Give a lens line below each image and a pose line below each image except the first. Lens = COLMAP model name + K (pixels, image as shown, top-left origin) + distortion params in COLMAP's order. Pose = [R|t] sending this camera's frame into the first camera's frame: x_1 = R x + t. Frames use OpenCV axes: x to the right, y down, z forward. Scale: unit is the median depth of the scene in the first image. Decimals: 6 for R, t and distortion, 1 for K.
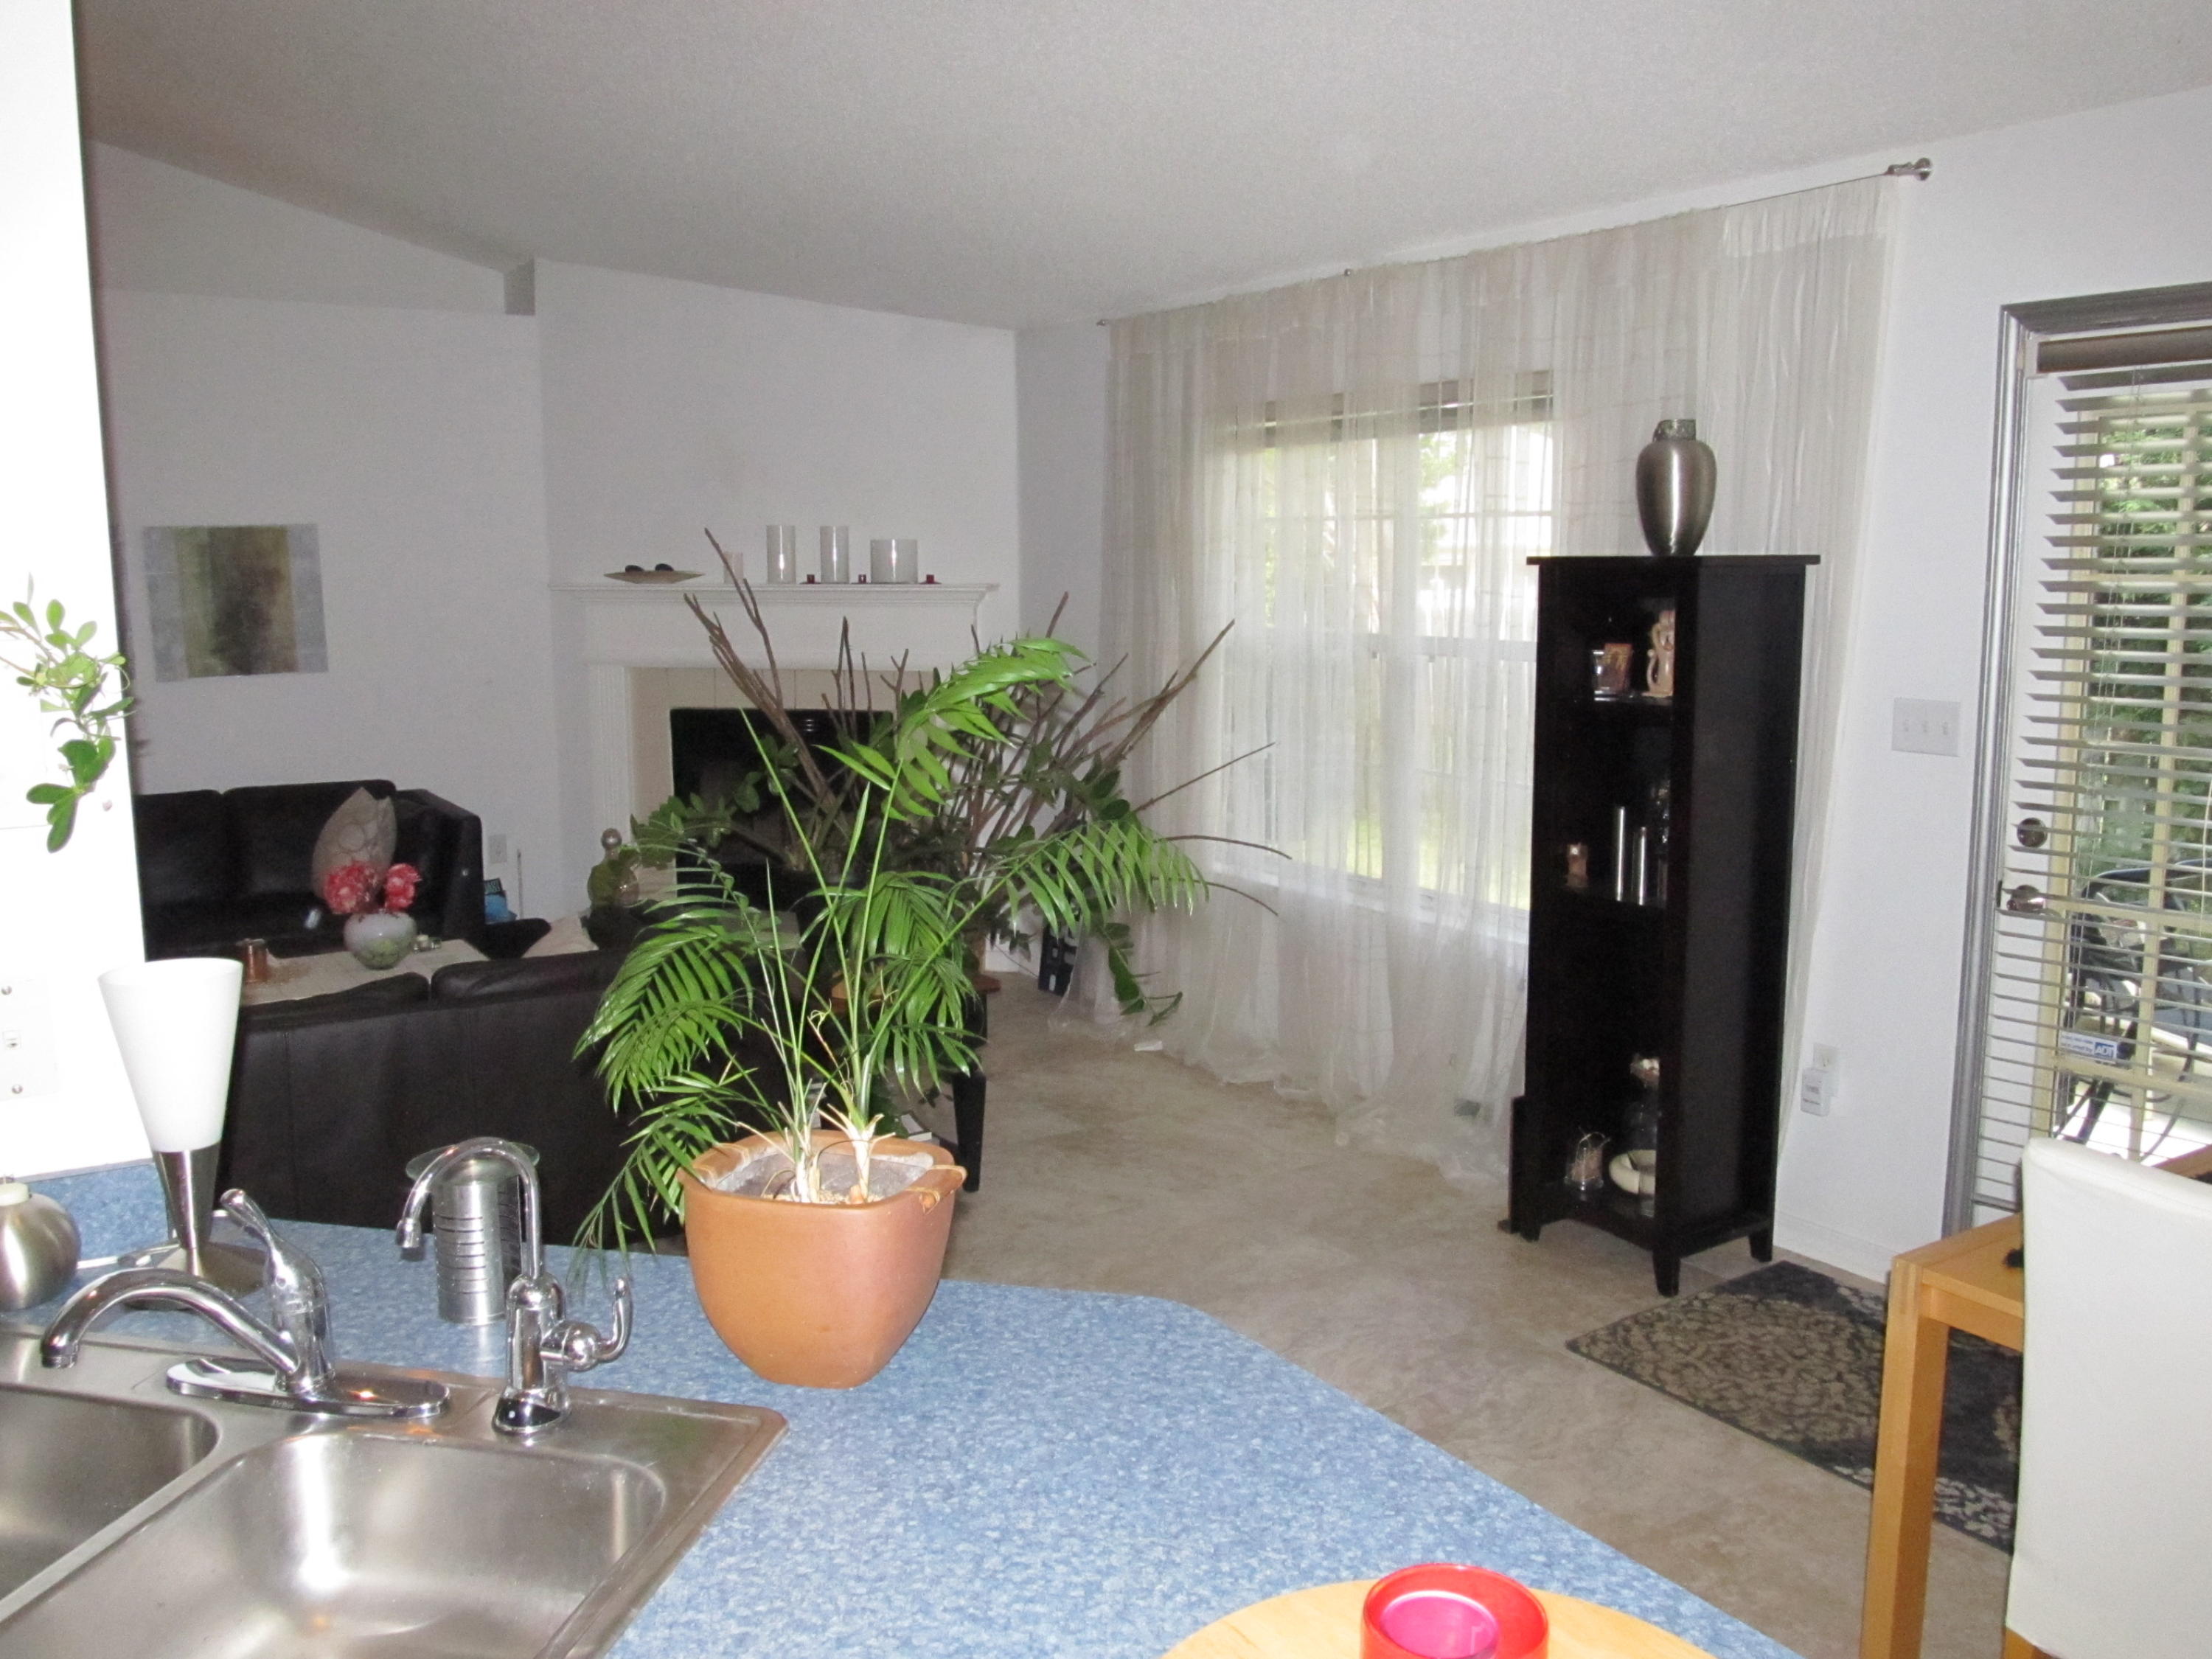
lens RADIAL K [[1805.5, 0, 1108.1], [0, 1805.5, 800.9], [0, 0, 1]] dist [-0.011336, -0.007592]
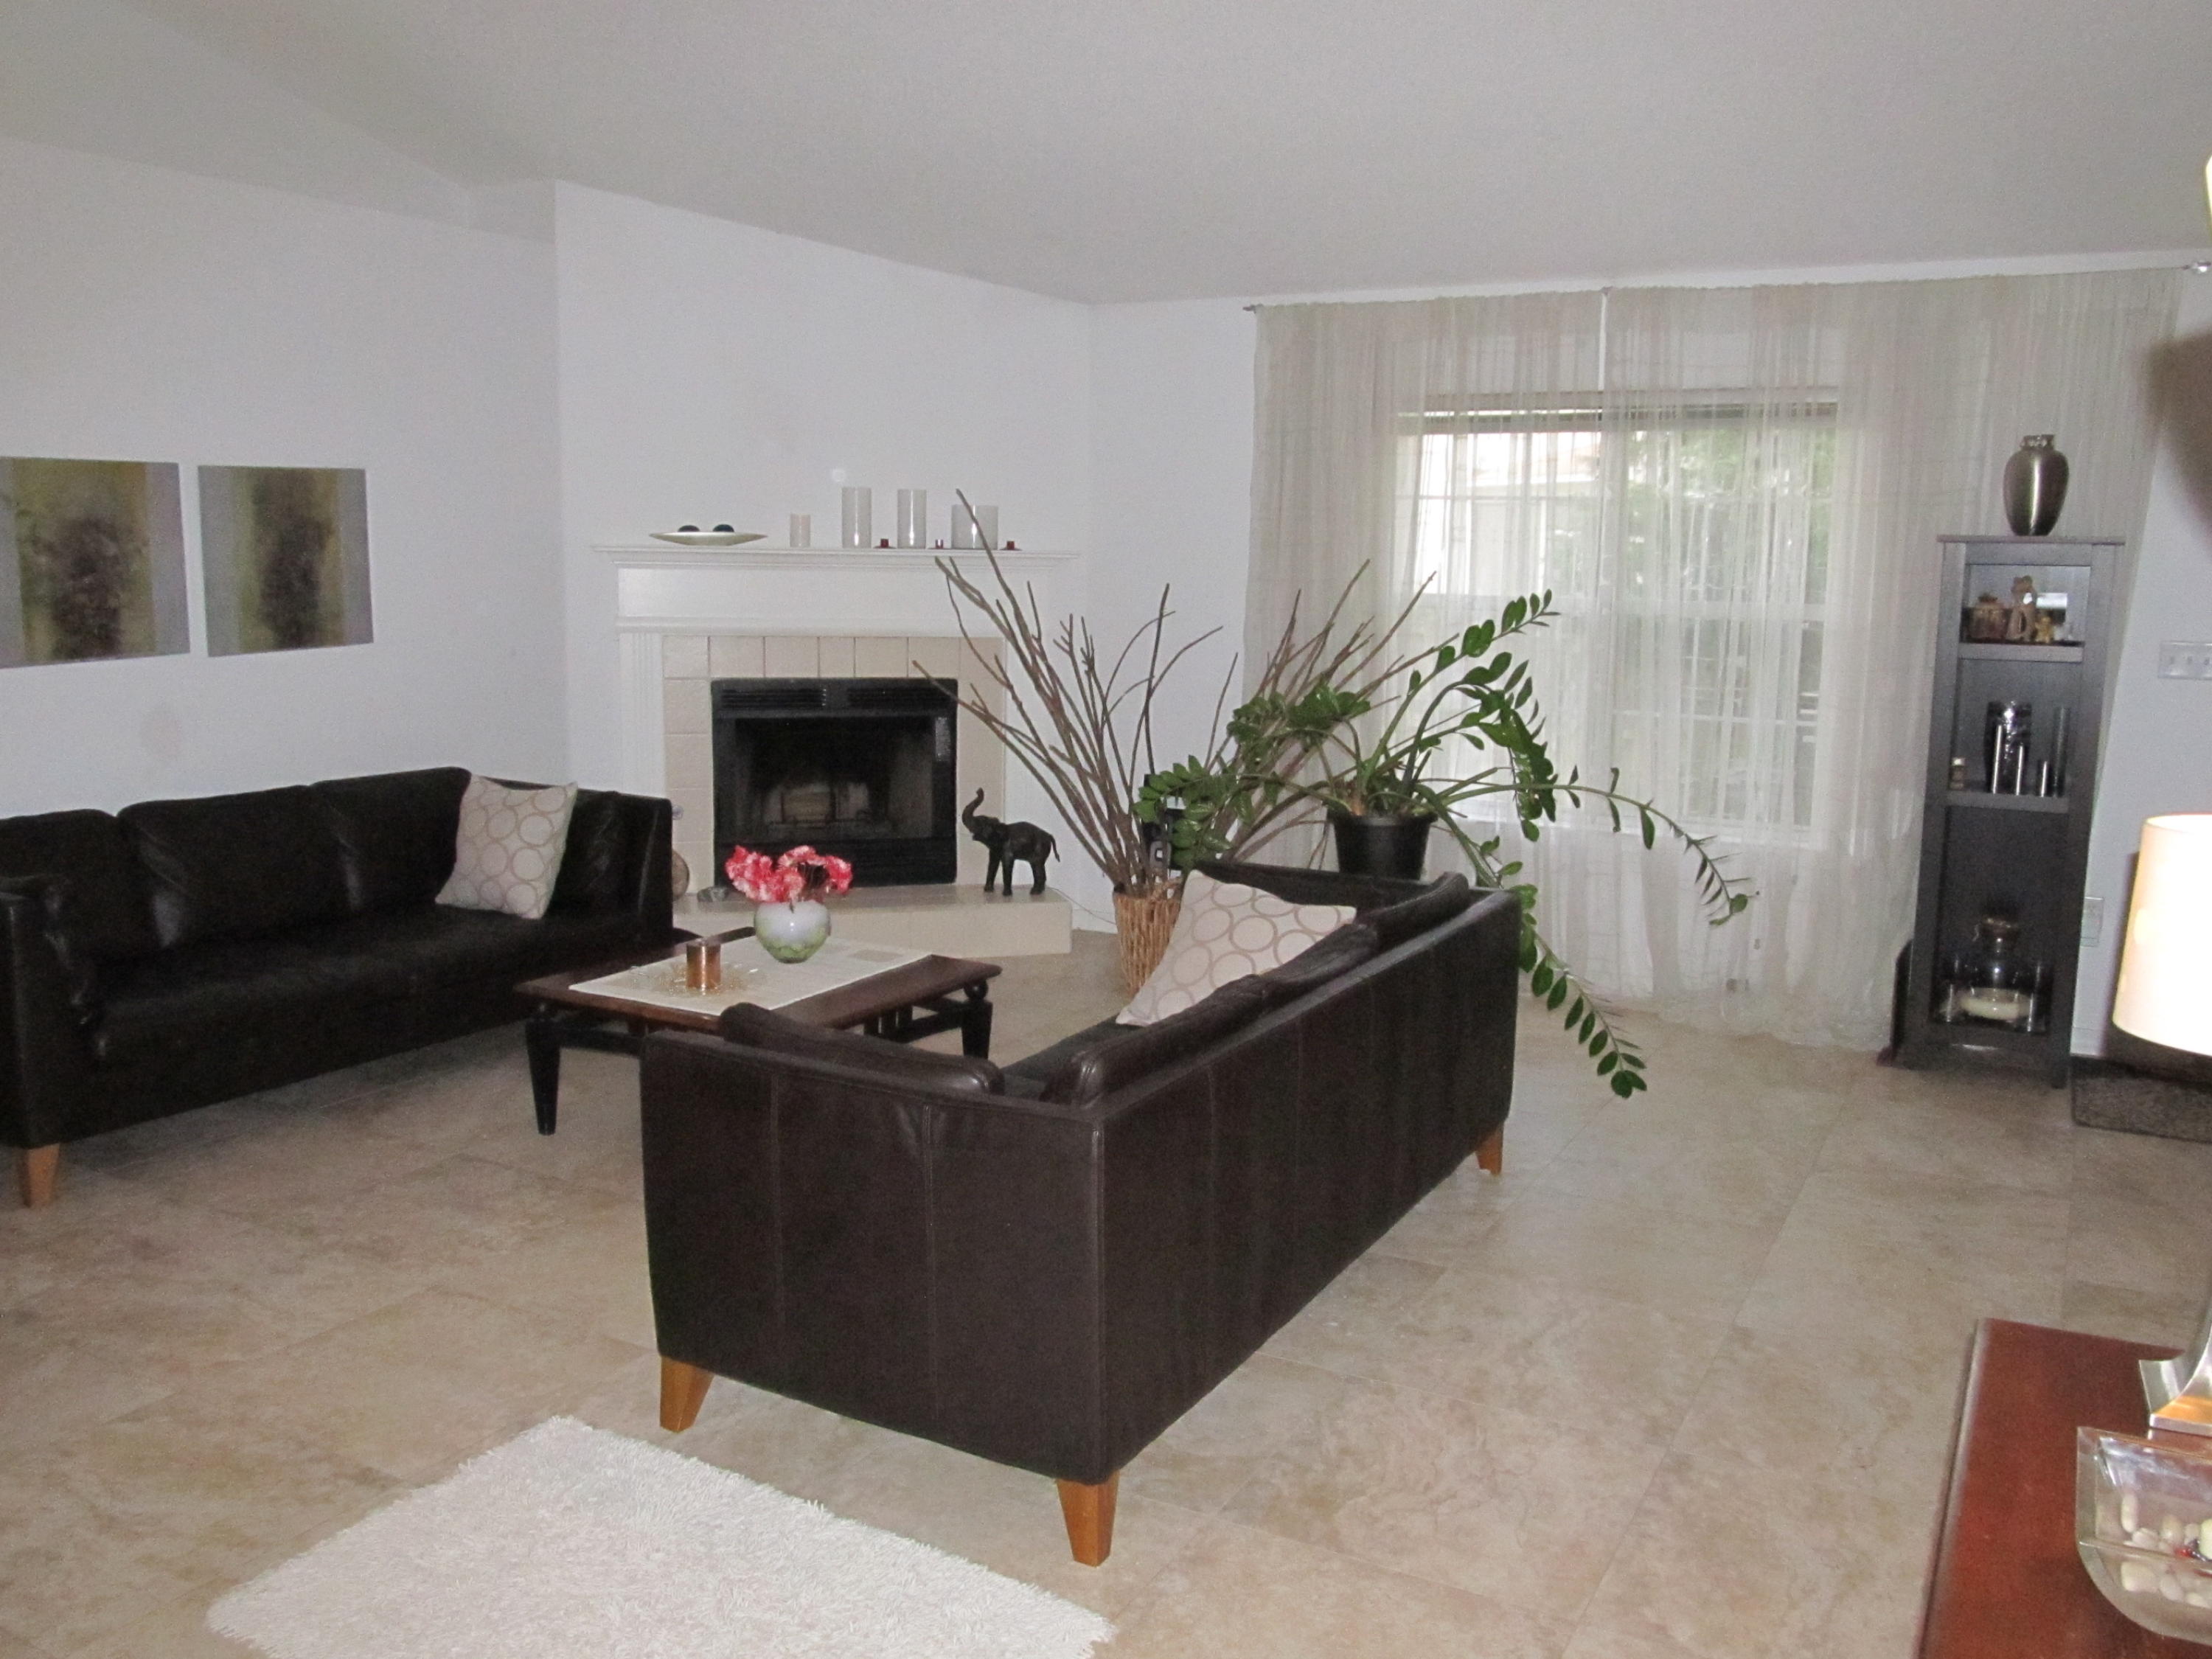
lens RADIAL K [[1805.5, 0, 1108.1], [0, 1805.5, 800.9], [0, 0, 1]] dist [-0.011336, -0.007592]
pose [[0.878741, -0.051551, 0.474508, -0.546187], [0.045877, 0.998670, 0.023538, -0.001850], [-0.475090, 0.001085, 0.879937, 0.090390]]
